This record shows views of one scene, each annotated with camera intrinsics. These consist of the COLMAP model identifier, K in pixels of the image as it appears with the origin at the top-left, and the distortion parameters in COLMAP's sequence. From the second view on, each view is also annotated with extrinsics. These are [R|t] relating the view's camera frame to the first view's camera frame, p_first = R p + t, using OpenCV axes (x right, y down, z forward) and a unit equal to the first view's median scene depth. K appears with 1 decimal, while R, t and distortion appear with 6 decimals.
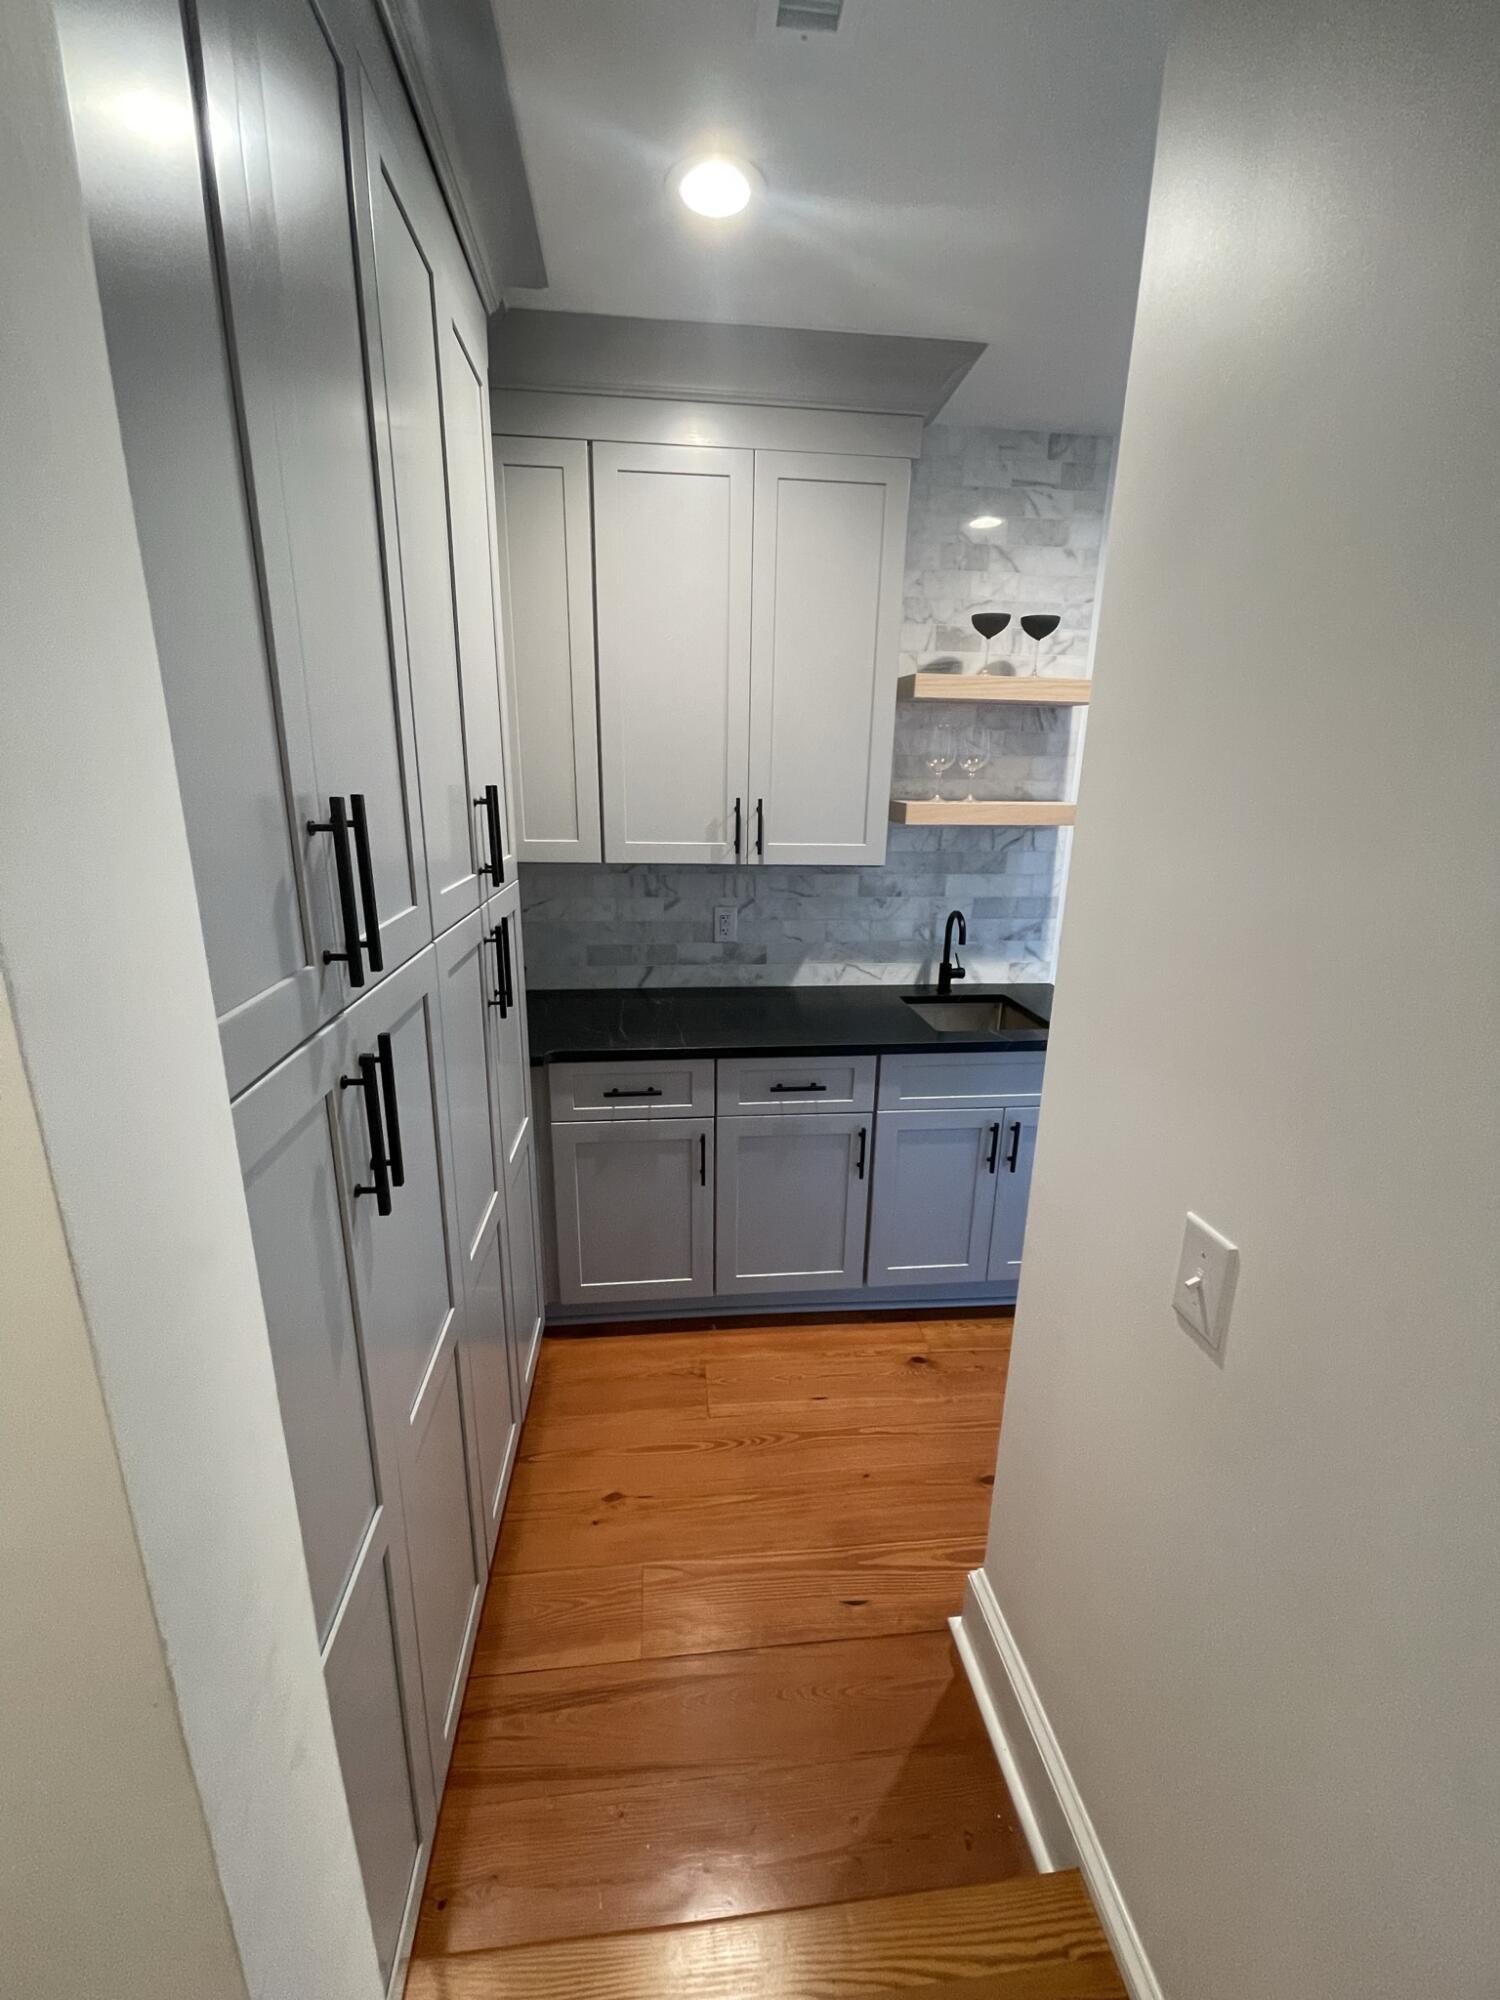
lens RADIAL K [[799.8, 0, 750.0], [0, 799.8, 1000.0], [0, 0, 1]] dist [0.001971, 0.000485]
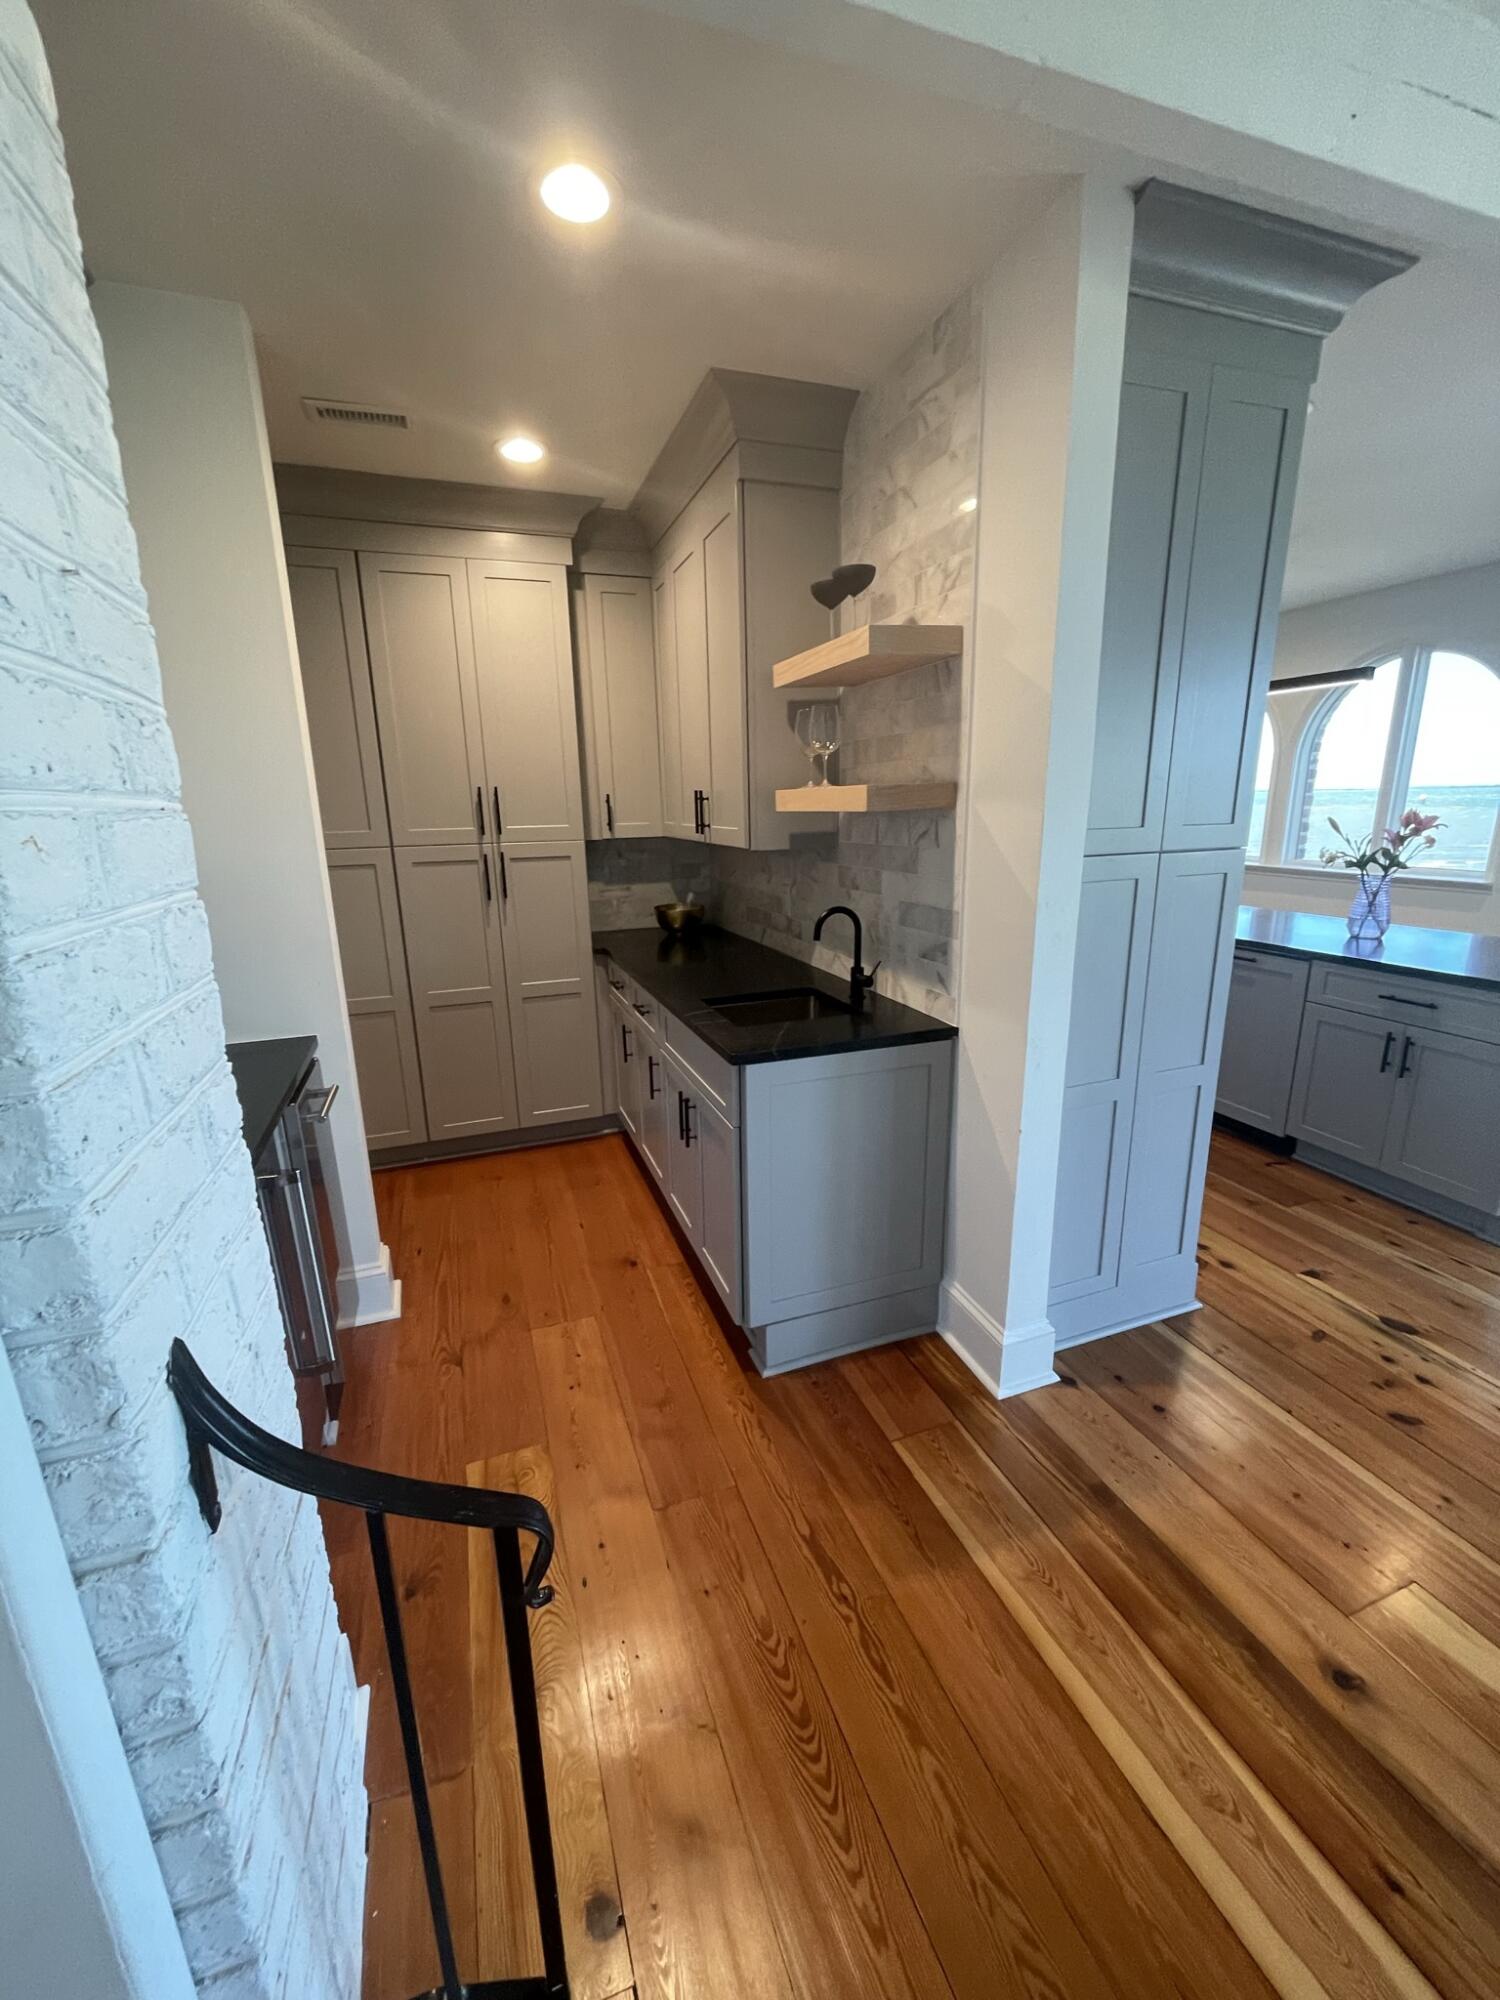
lens RADIAL K [[799.8, 0, 750.0], [0, 799.8, 1000.0], [0, 0, 1]] dist [0.001971, 0.000485]
pose [[0.249897, 0.210279, -0.945164, 1.180586], [-0.230663, 0.960960, 0.152807, -0.132140], [0.940397, 0.179828, 0.288645, 0.691073]]
